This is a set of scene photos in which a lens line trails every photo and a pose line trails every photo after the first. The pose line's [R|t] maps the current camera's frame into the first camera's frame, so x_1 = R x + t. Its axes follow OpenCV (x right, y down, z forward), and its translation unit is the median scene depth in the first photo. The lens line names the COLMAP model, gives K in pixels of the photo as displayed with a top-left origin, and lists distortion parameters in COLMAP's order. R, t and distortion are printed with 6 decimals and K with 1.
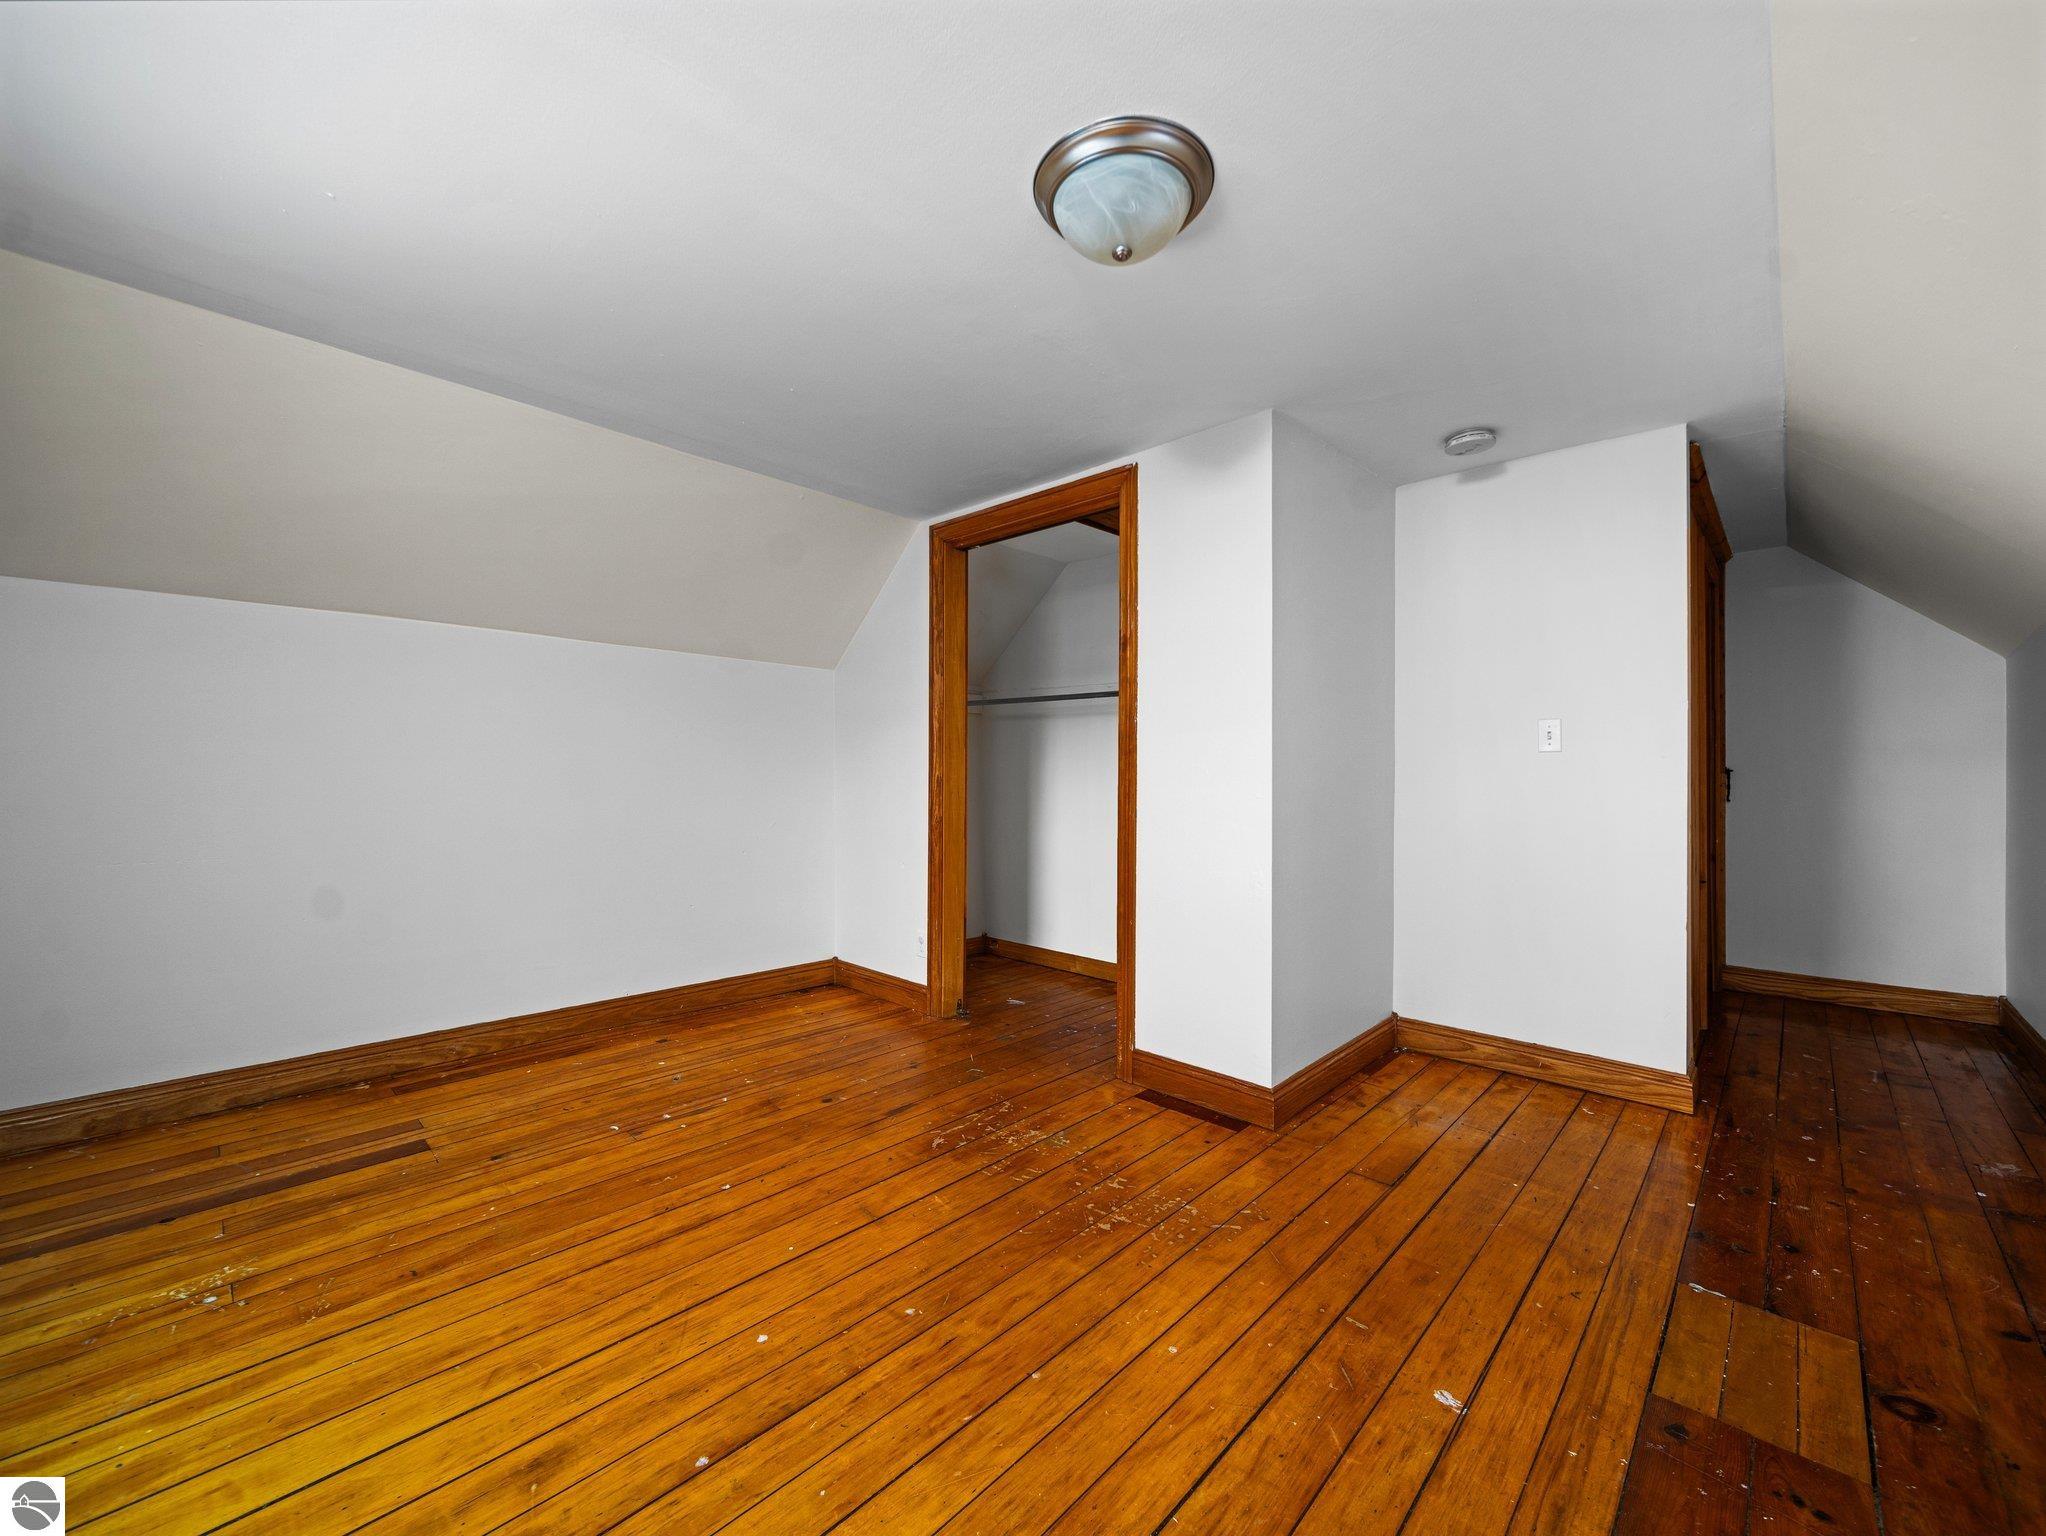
lens RADIAL K [[812.3, 0, 1023.8], [0, 812.3, 766.1], [0, 0, 1]] dist [-0.001621, -0.000539]
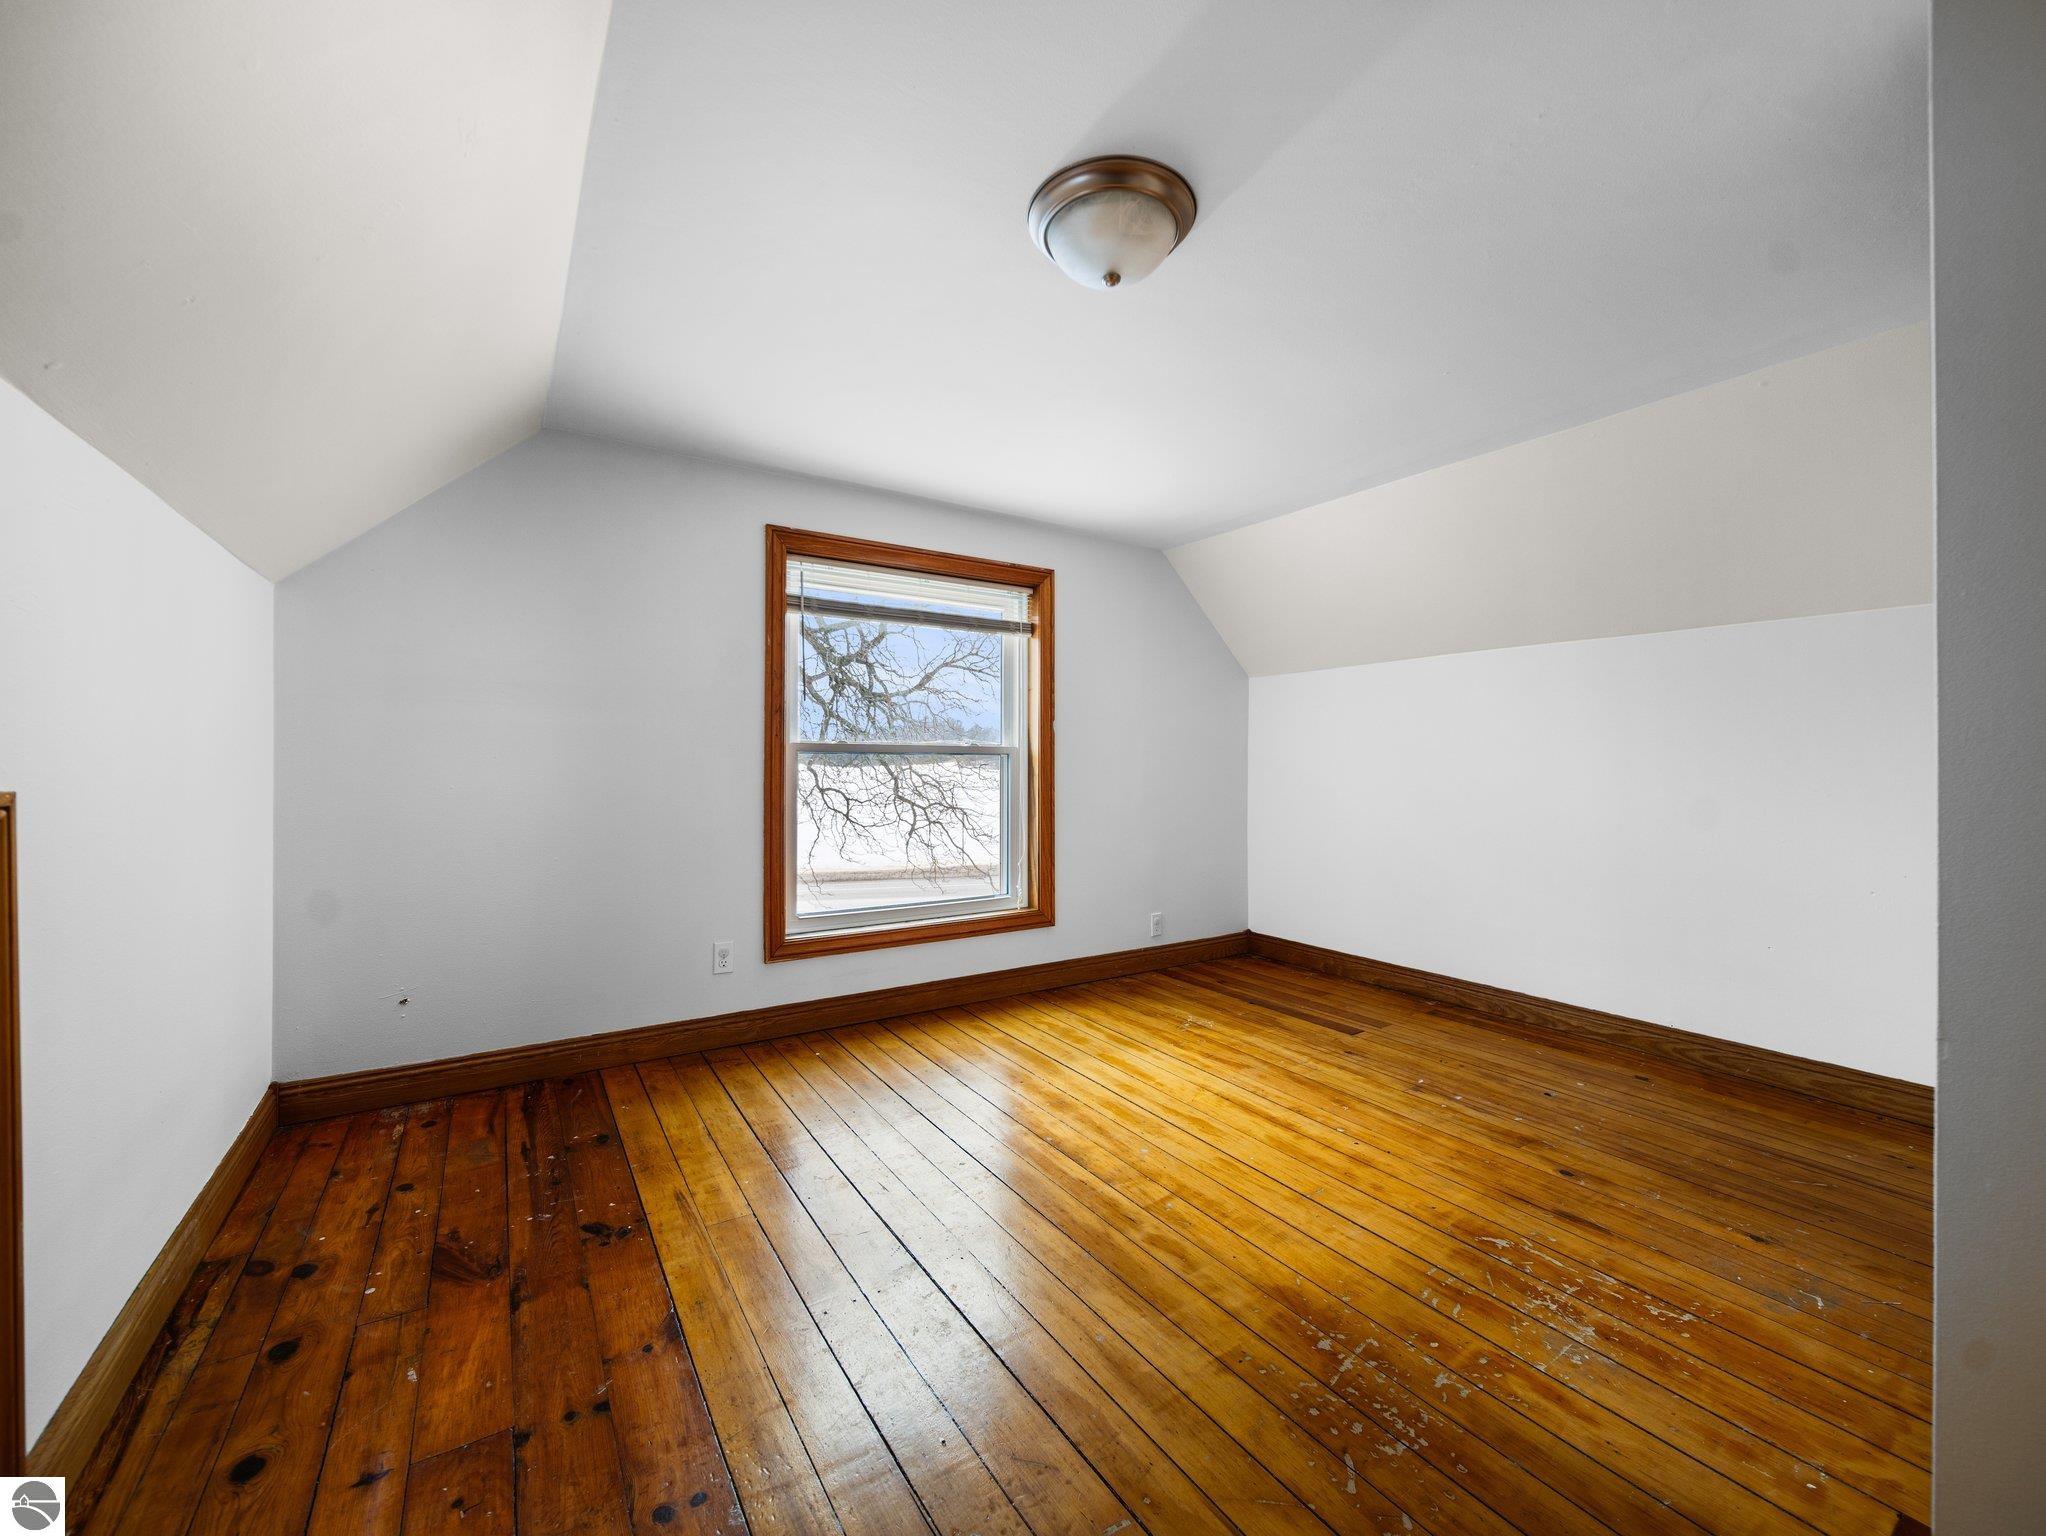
lens RADIAL K [[812.3, 0, 1023.3], [0, 812.3, 767.0], [0, 0, 1]] dist [-0.001621, -0.000539]
pose [[-0.227255, -0.005711, -0.973819, 0.818234], [-0.003285, 0.999982, -0.005098, 0.007891], [0.973830, 0.002040, -0.227269, 0.776576]]
